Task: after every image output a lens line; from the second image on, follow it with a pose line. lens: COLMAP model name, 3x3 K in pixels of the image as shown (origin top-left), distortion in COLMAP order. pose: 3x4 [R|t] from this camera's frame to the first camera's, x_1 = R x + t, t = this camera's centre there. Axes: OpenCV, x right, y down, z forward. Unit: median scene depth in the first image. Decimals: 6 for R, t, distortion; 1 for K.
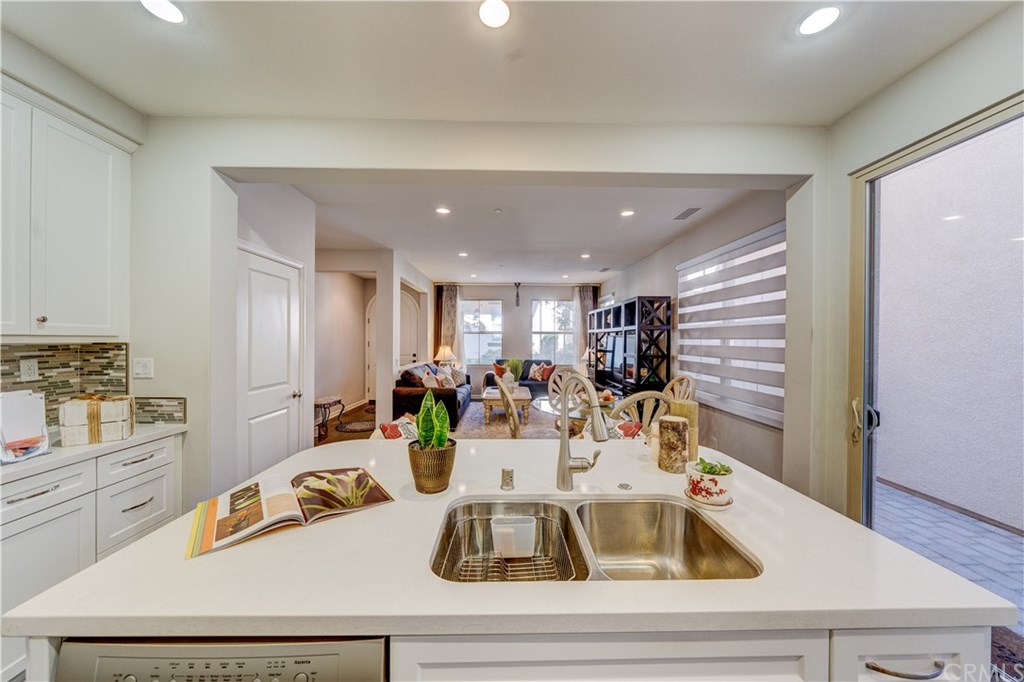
lens RADIAL K [[350.7, 0, 515.1], [0, 350.7, 342.1], [0, 0, 1]] dist [-0.005174, 0.000323]
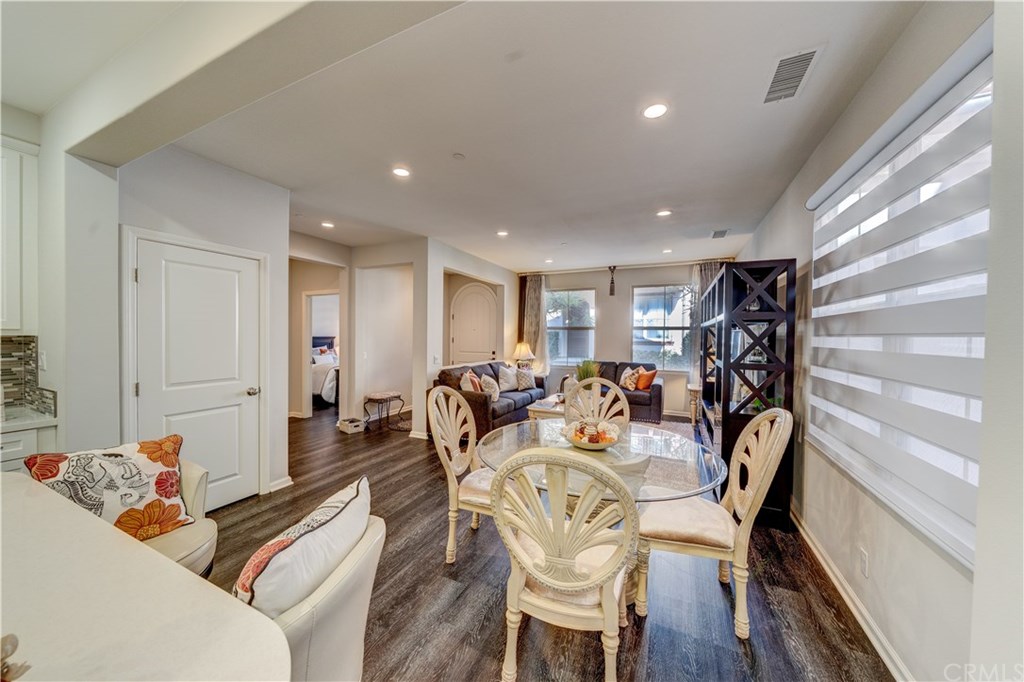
lens RADIAL K [[350.7, 0, 512.1], [0, 350.7, 340.1], [0, 0, 1]] dist [-0.005174, 0.000323]
pose [[0.893384, 0.010642, -0.449167, 0.290632], [-0.009290, 0.999943, 0.005214, -0.001767], [0.449197, -0.000485, 0.893432, 0.312360]]
